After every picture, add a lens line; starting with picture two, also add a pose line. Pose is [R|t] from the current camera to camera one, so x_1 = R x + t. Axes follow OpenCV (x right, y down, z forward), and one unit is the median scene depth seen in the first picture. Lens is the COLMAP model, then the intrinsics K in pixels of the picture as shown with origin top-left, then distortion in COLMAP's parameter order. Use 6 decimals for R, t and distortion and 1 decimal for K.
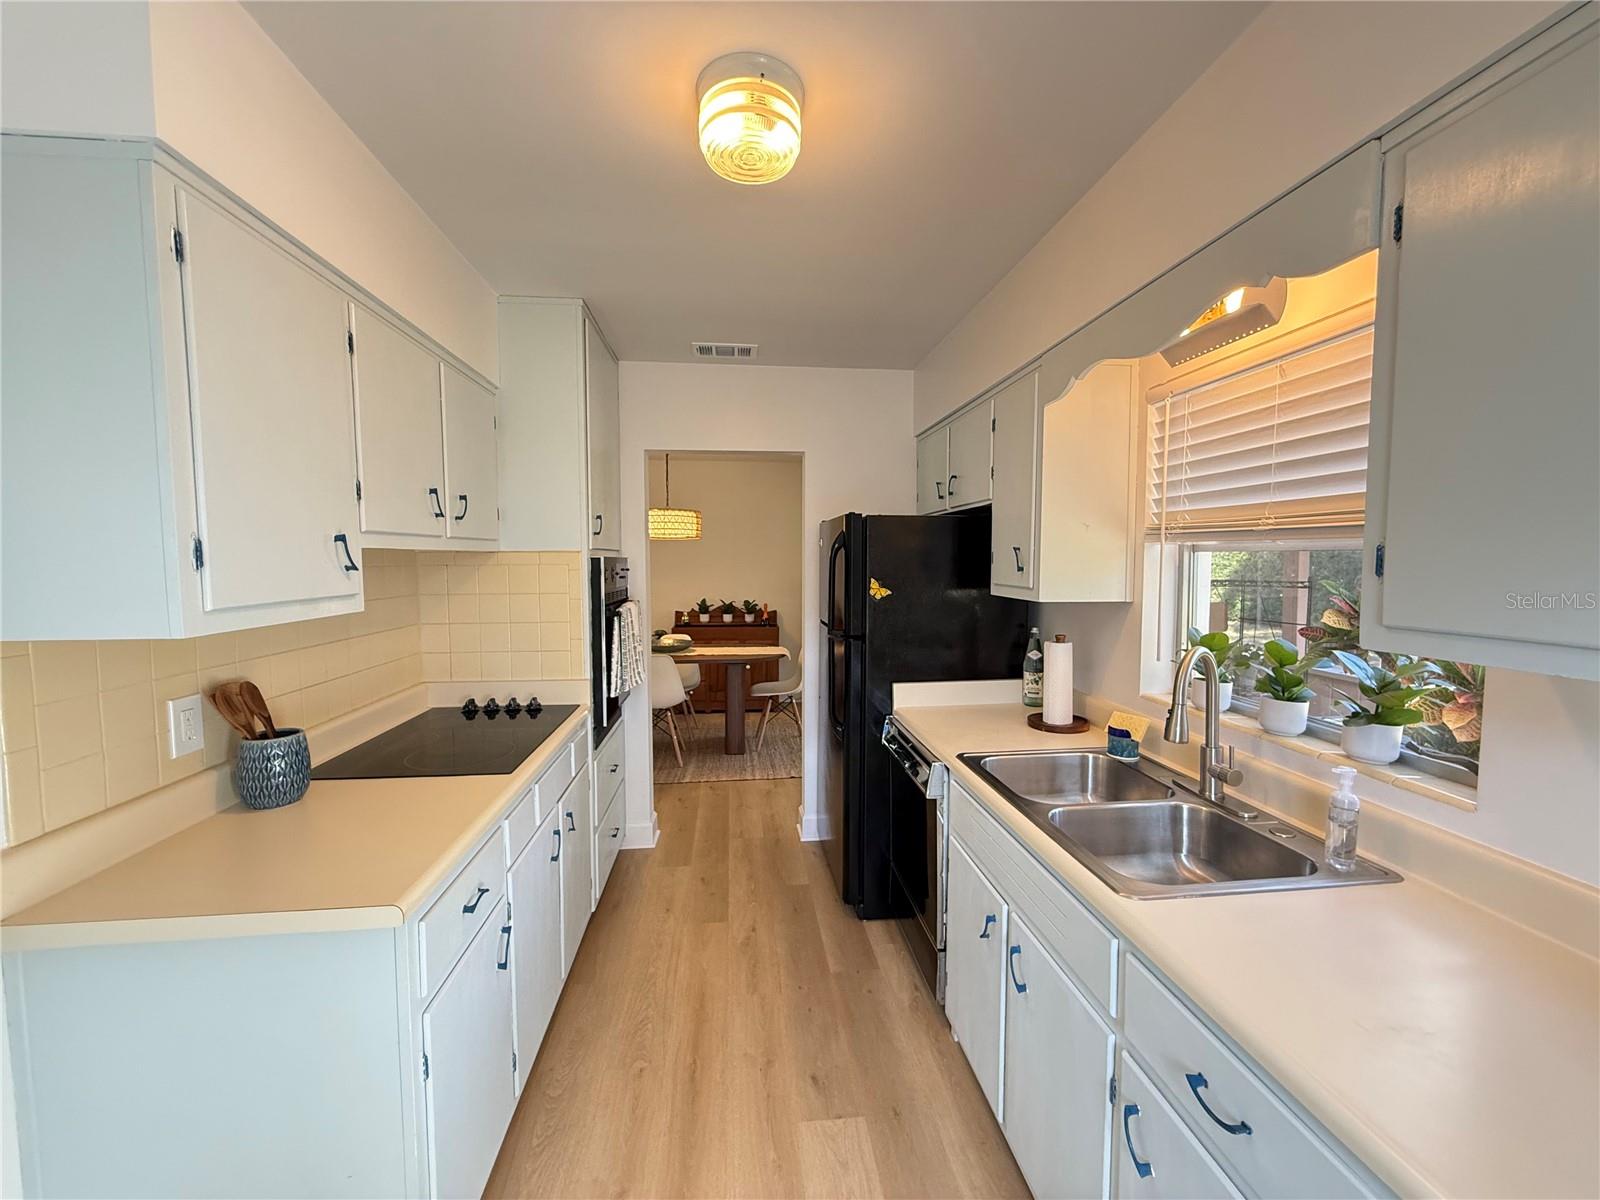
lens RADIAL K [[637.4, 0, 797.4], [0, 637.4, 596.7], [0, 0, 1]] dist [0.001975, 0.000170]
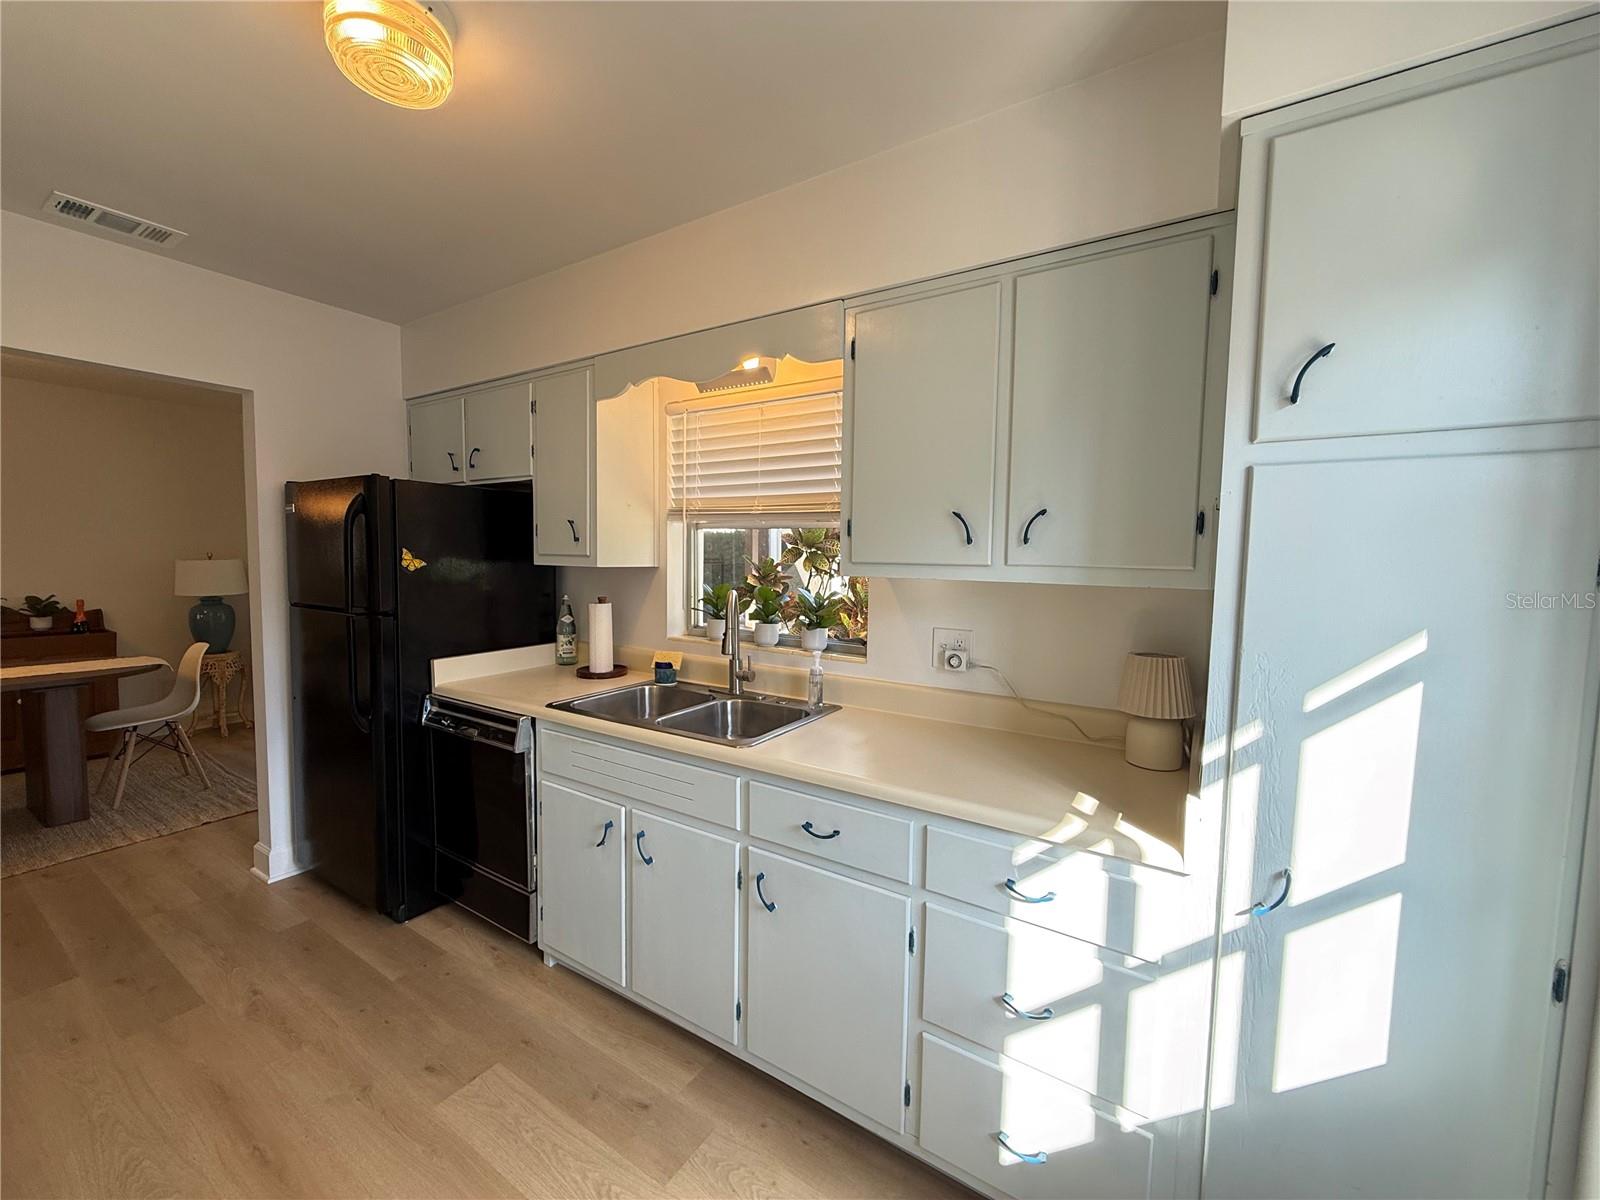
lens RADIAL K [[637.4, 0, 797.4], [0, 637.4, 596.7], [0, 0, 1]] dist [0.001975, 0.000170]
pose [[0.623631, -0.041306, 0.780627, -0.311731], [0.032512, 0.999109, 0.026893, 0.043278], [-0.781043, 0.008608, 0.624419, -0.022730]]
